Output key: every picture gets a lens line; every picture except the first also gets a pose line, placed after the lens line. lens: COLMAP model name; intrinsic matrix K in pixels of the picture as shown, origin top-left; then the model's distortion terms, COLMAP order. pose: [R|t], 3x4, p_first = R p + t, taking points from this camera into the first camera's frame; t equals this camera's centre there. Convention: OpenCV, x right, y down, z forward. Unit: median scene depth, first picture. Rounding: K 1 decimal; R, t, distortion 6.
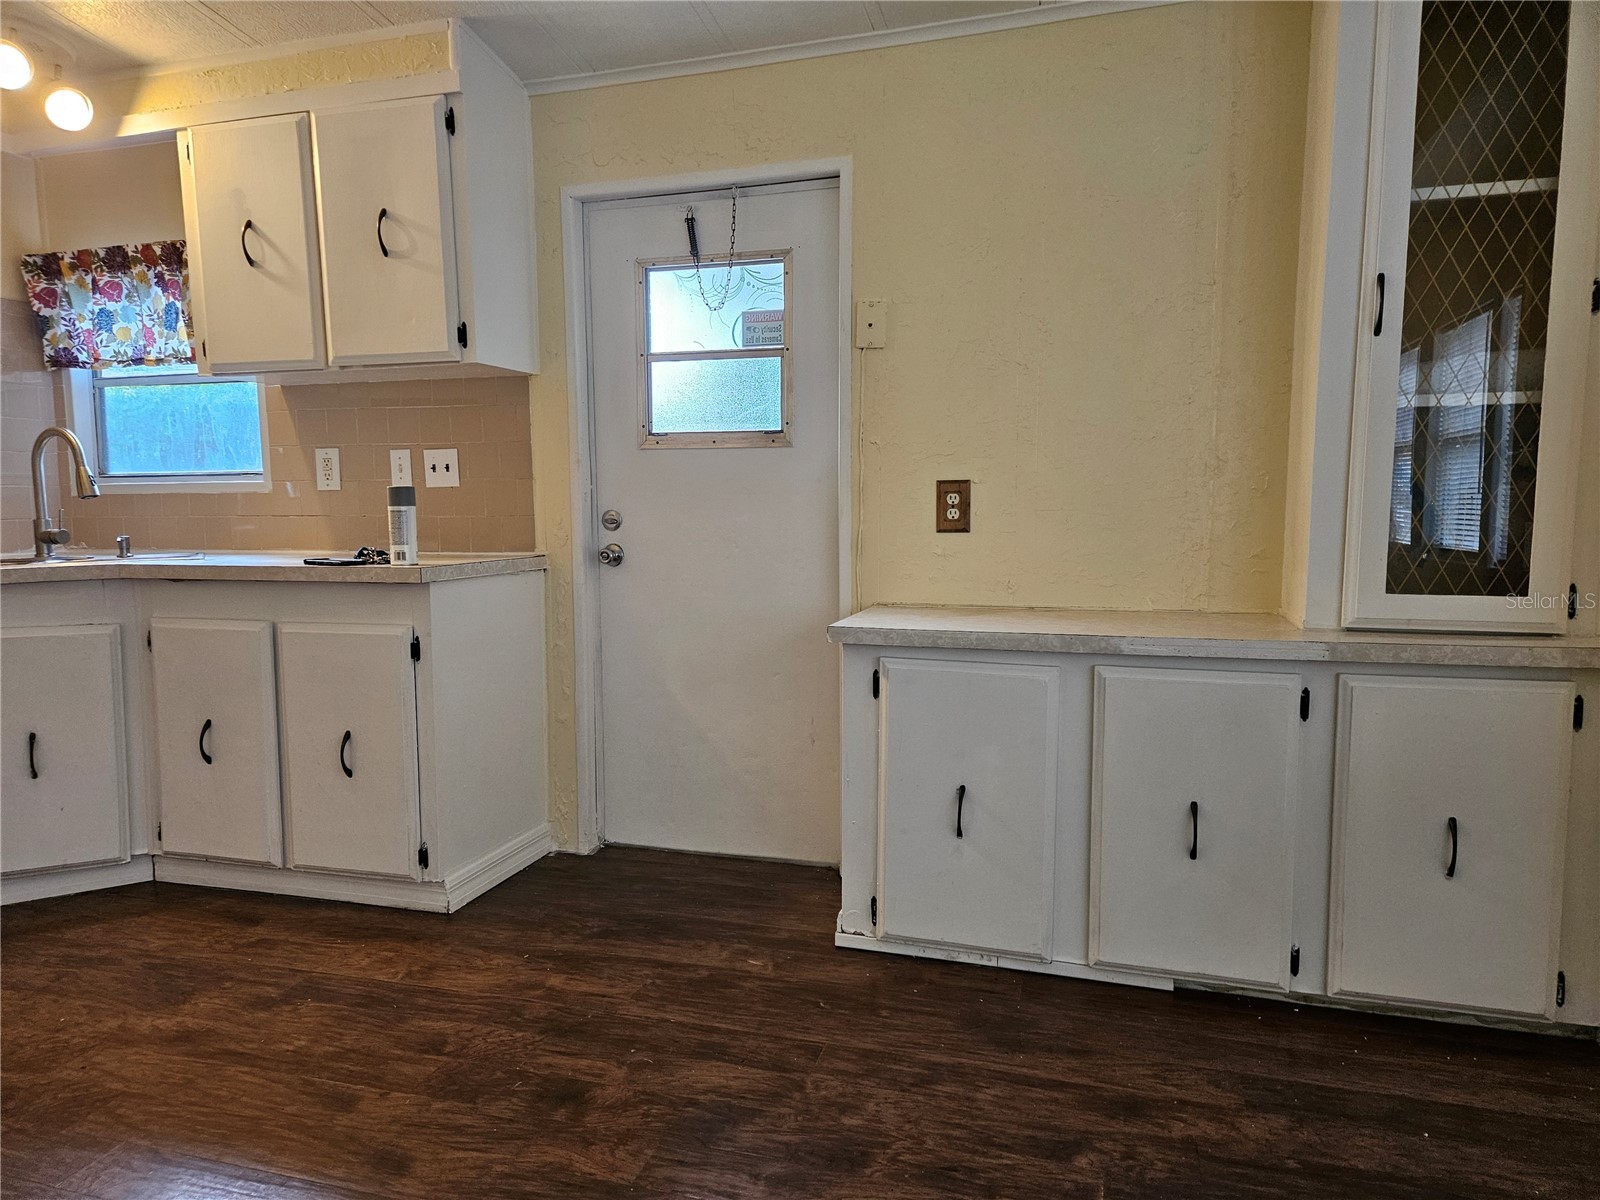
lens RADIAL K [[1070.3, 0, 784.9], [0, 1070.3, 594.2], [0, 0, 1]] dist [0.083921, -0.064799]
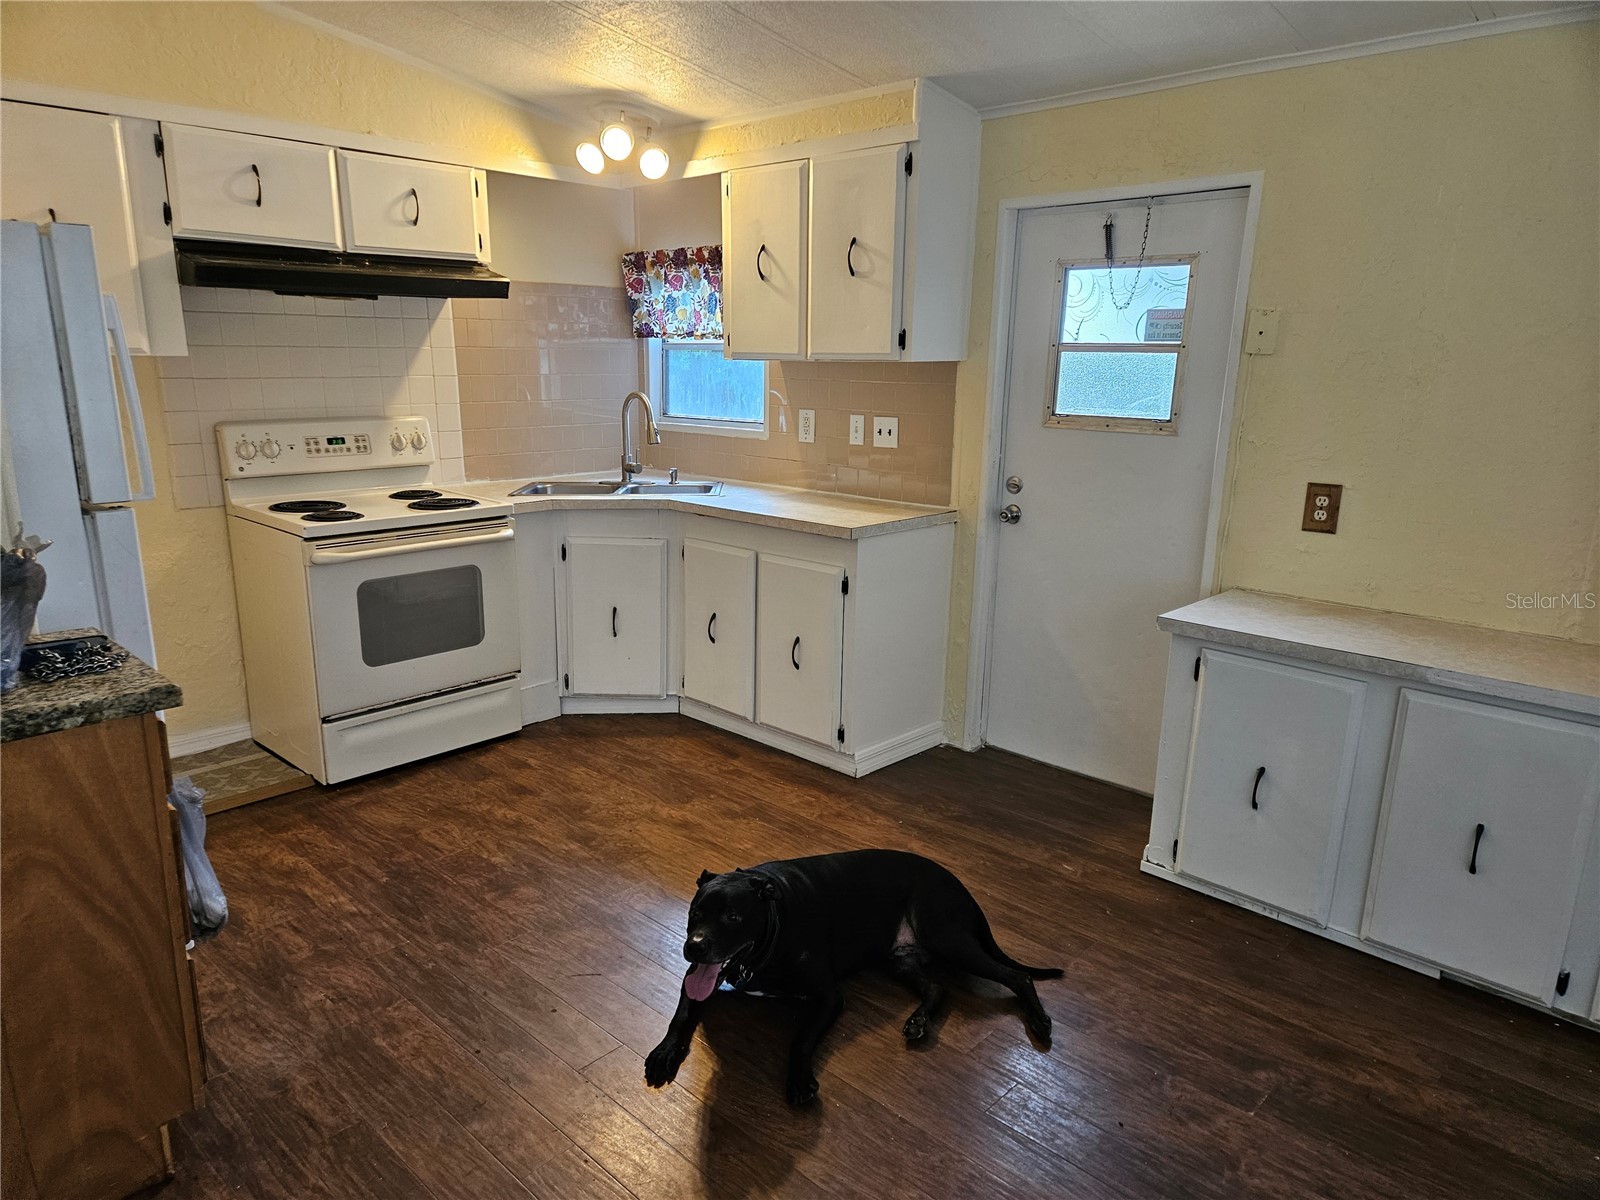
lens RADIAL K [[1070.3, 0, 783.5], [0, 1070.3, 603.9], [0, 0, 1]] dist [0.083921, -0.064799]
pose [[0.895569, 0.126985, -0.426417, 0.151666], [-0.065021, 0.985470, 0.156911, -0.123369], [0.440146, -0.112798, 0.890813, -0.213010]]
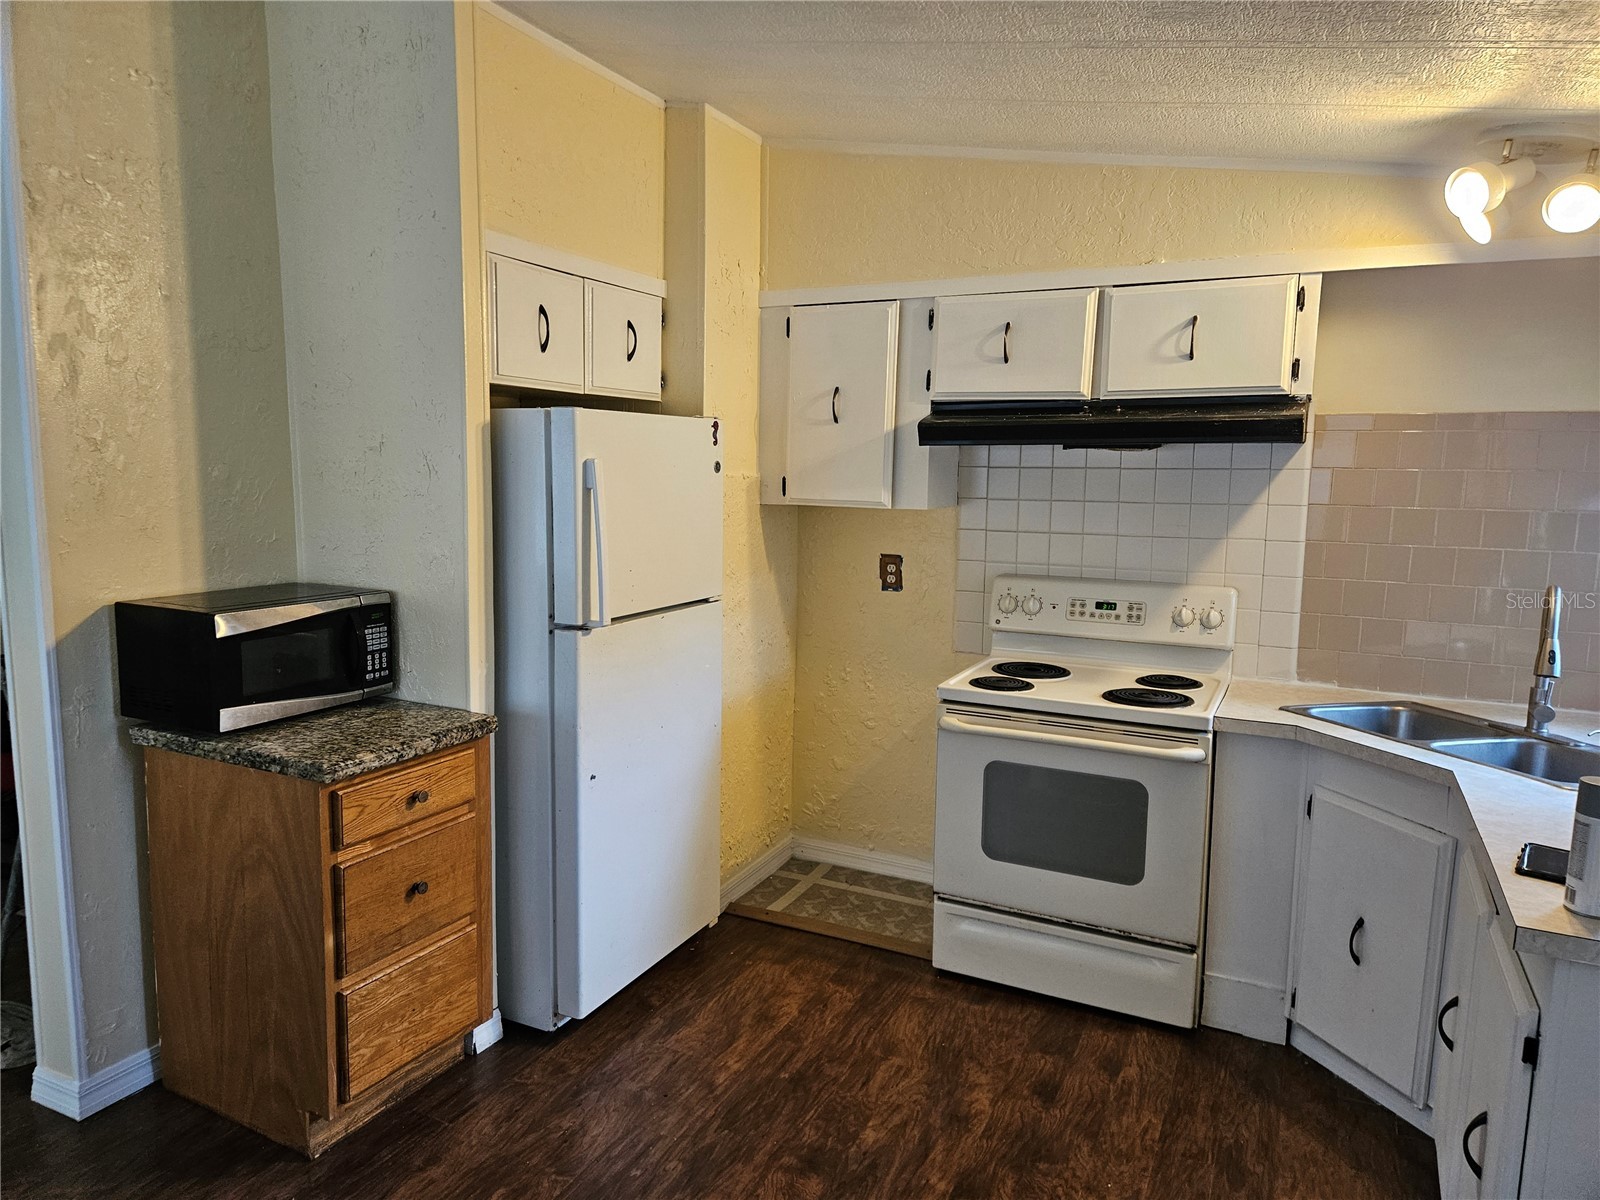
lens RADIAL K [[1070.3, 0, 792.9], [0, 1070.3, 592.7], [0, 0, 1]] dist [0.083921, -0.064799]
pose [[-0.163339, 0.128098, -0.978218, 0.268614], [-0.106806, 0.983411, 0.146612, -0.228297], [0.980772, 0.128427, -0.146948, 0.616378]]
